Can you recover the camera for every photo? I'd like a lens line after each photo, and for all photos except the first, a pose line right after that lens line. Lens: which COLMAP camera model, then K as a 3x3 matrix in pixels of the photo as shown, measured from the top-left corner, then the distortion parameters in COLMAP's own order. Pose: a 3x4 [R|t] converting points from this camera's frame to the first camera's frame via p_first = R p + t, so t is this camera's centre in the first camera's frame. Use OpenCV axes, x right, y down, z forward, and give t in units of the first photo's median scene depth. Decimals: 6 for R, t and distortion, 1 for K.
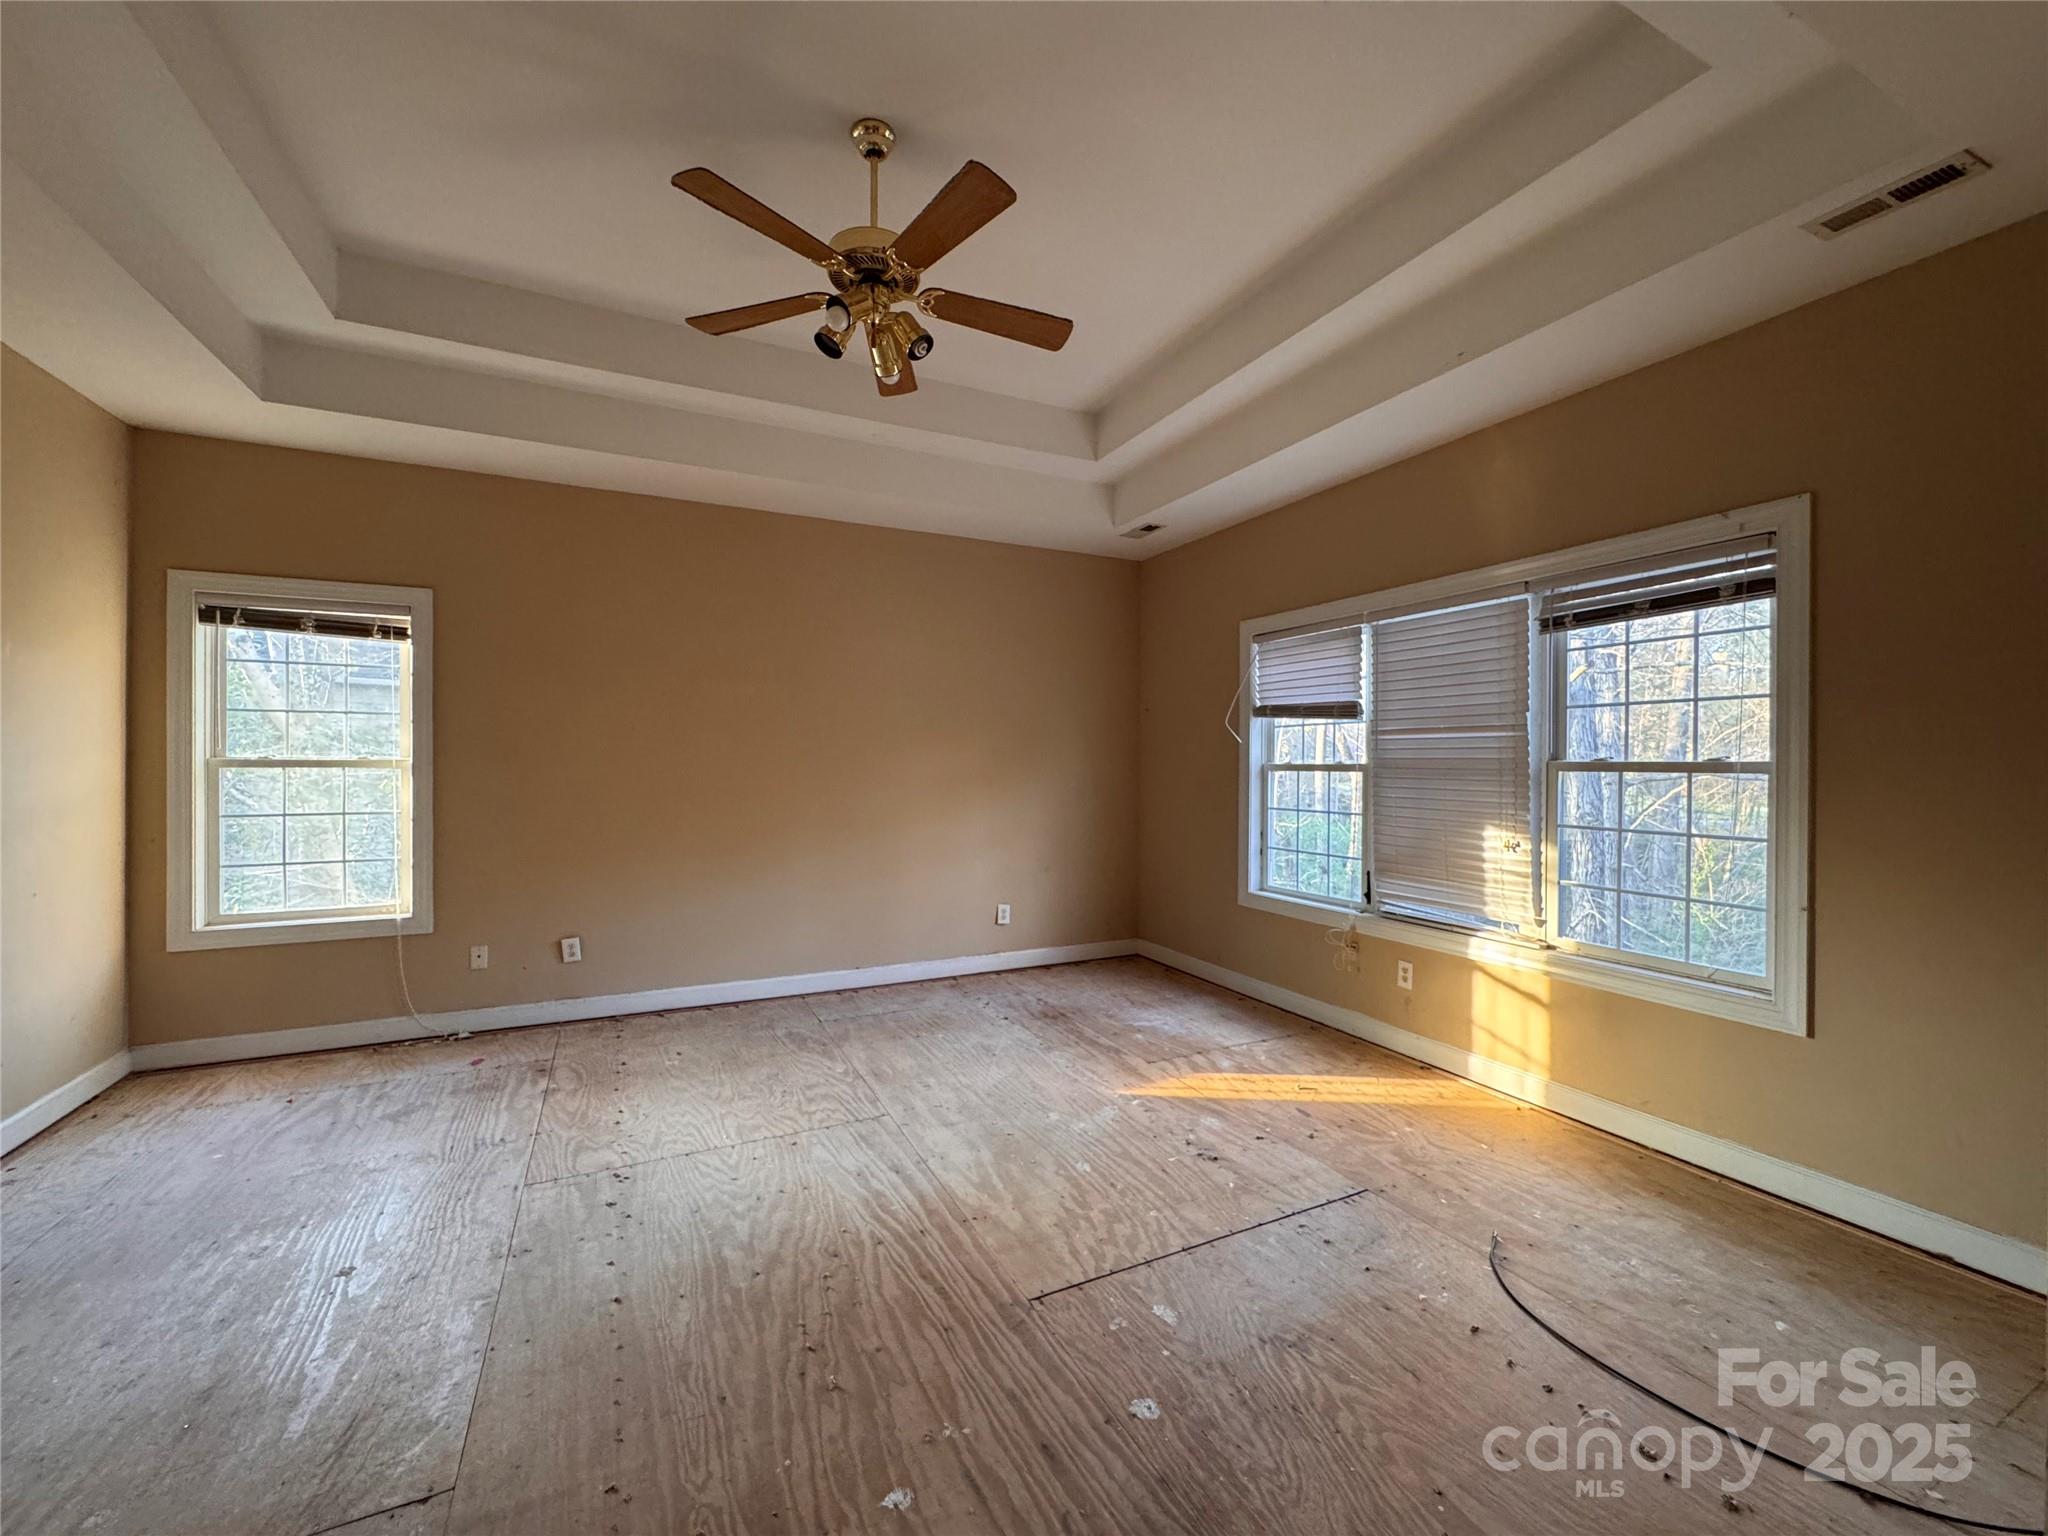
lens RADIAL K [[824.1, 0, 1024.0], [0, 824.1, 768.0], [0, 0, 1]] dist [-0.001887, 0.000508]
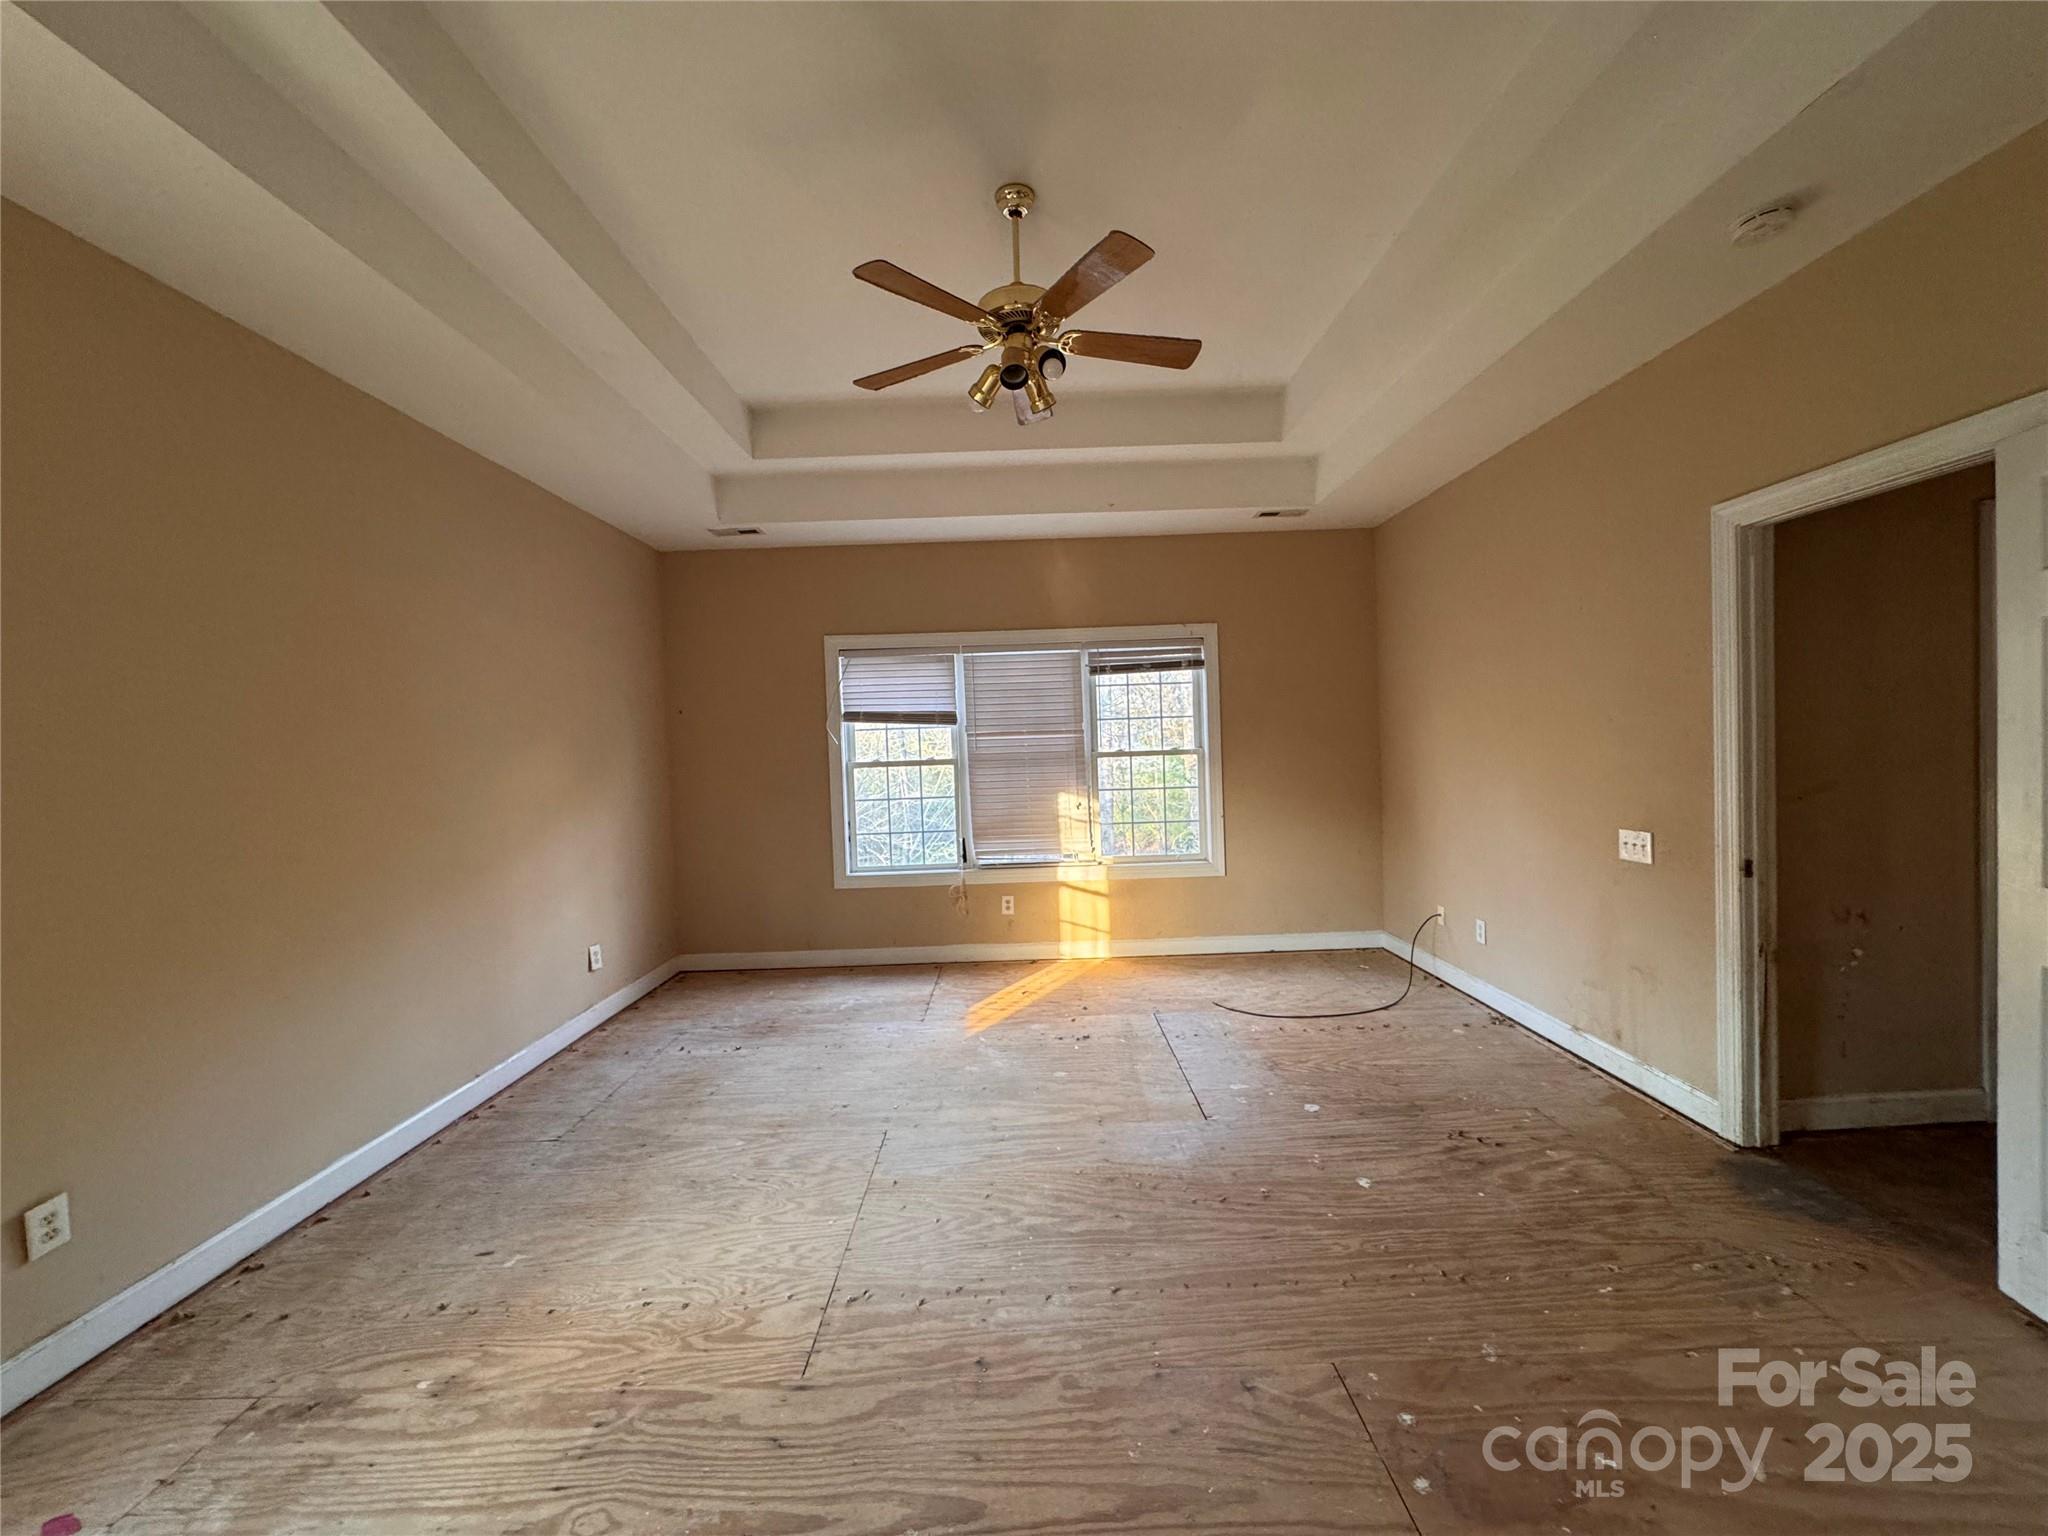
lens RADIAL K [[824.1, 0, 1024.0], [0, 824.1, 768.0], [0, 0, 1]] dist [-0.001887, 0.000508]
pose [[0.427593, -0.040883, 0.903046, -0.814349], [0.041177, 0.998821, 0.025722, -0.021416], [-0.903033, 0.026186, 0.428773, 0.362220]]
